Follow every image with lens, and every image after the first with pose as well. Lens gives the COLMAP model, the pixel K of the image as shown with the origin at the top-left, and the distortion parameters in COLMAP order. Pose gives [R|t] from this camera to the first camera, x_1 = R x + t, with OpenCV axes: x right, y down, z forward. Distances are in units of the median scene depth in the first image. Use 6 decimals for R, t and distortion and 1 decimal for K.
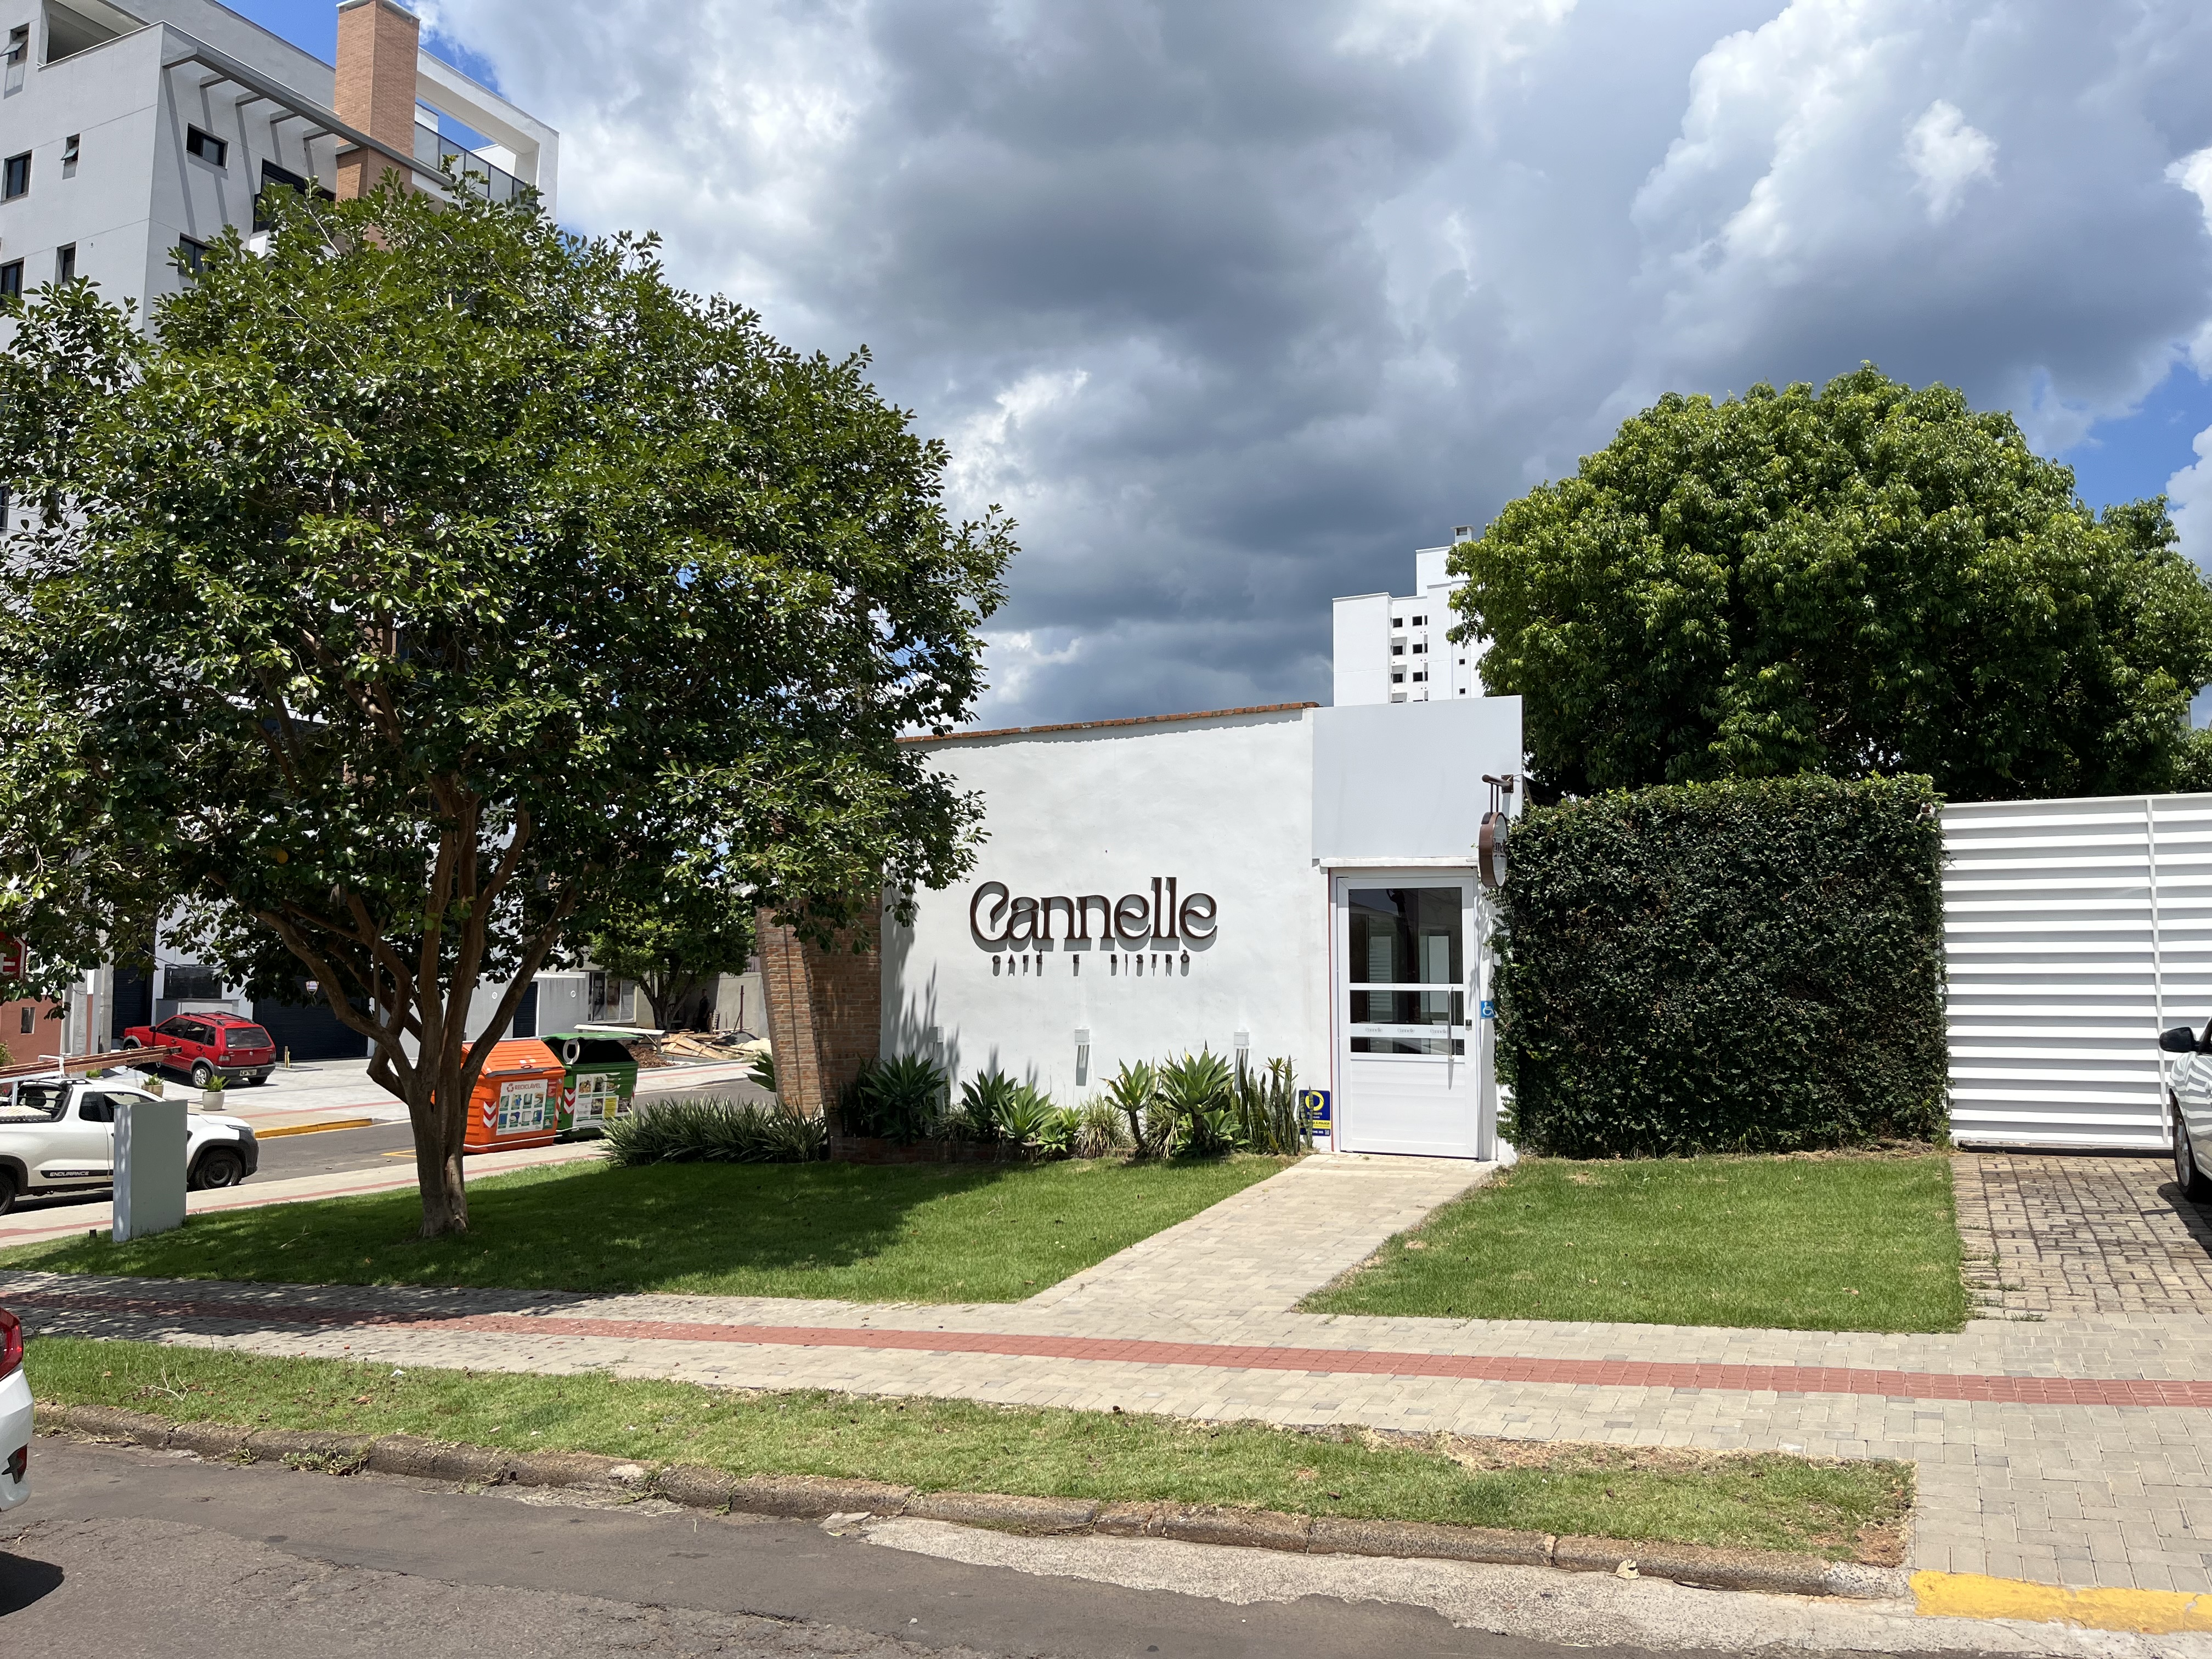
lens RADIAL K [[1644.9, 0, 1106.0], [0, 1644.9, 829.5], [0, 0, 1]] dist [0.055386, -0.061274]
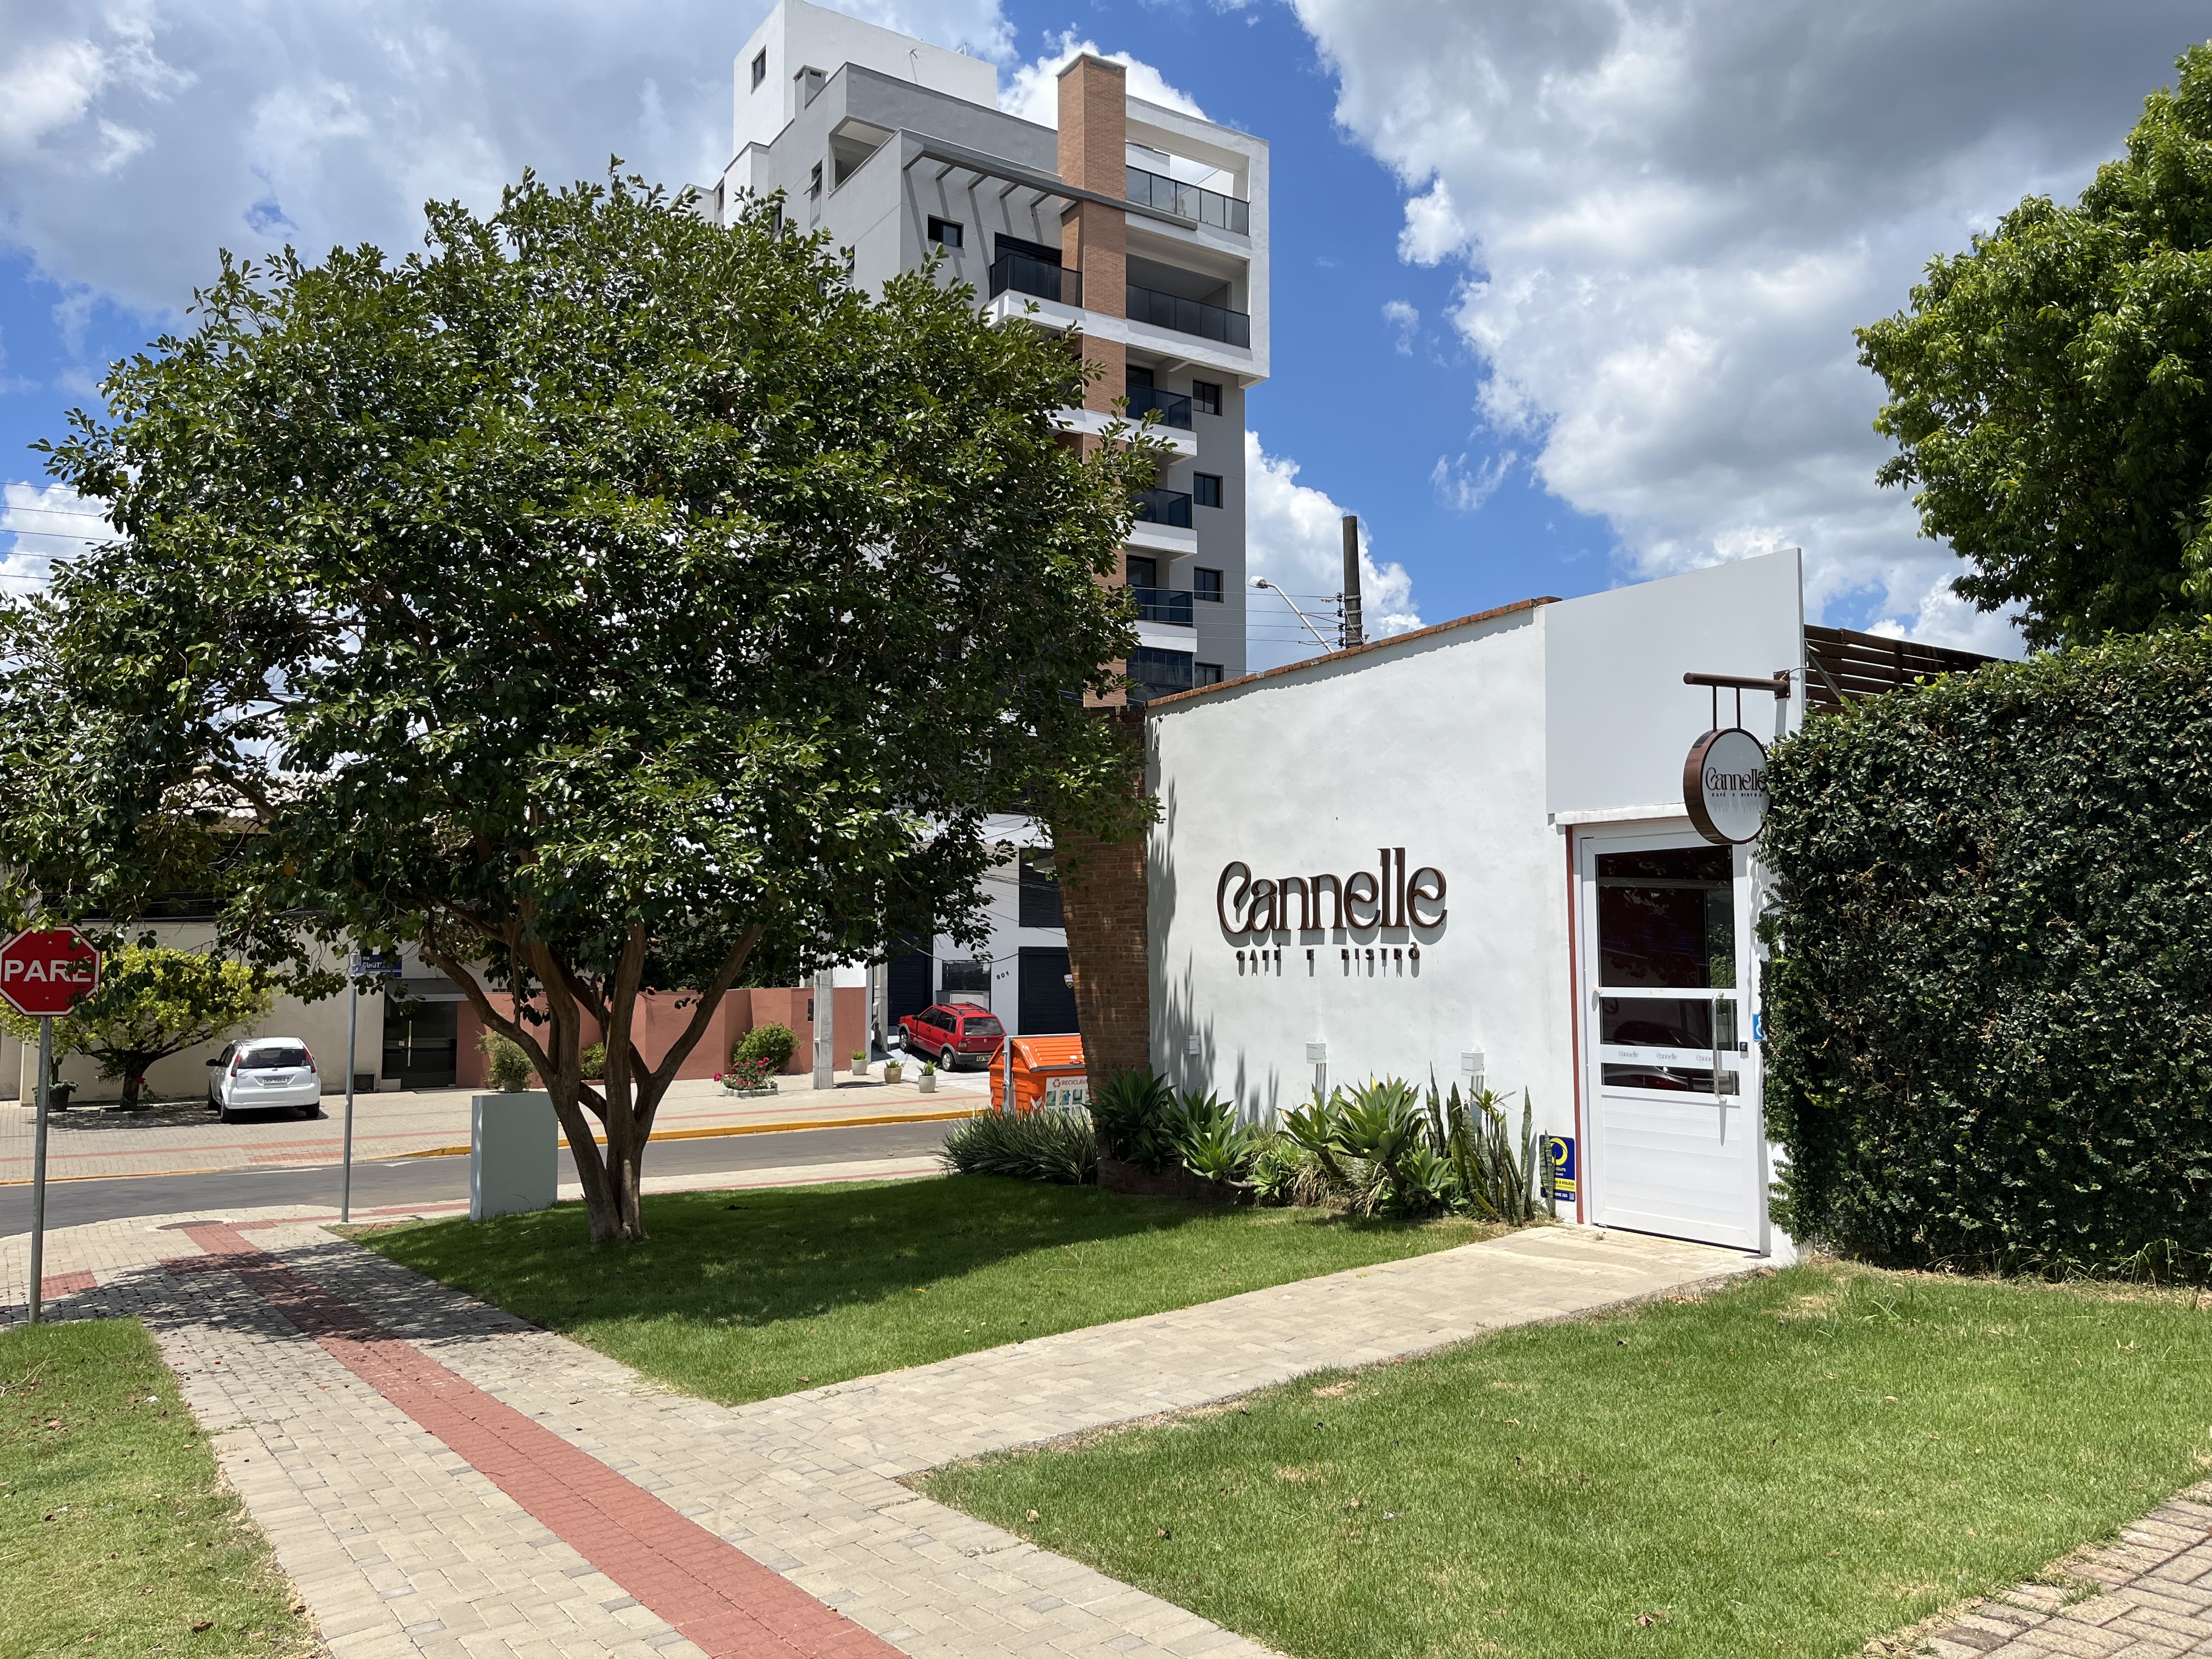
lens RADIAL K [[1644.9, 0, 1106.0], [0, 1644.9, 829.5], [0, 0, 1]] dist [0.055386, -0.061274]
pose [[0.867205, -0.046090, -0.495815, 0.331469], [0.048695, 0.998784, -0.007675, 0.021869], [0.495565, -0.017488, 0.868395, 0.291093]]
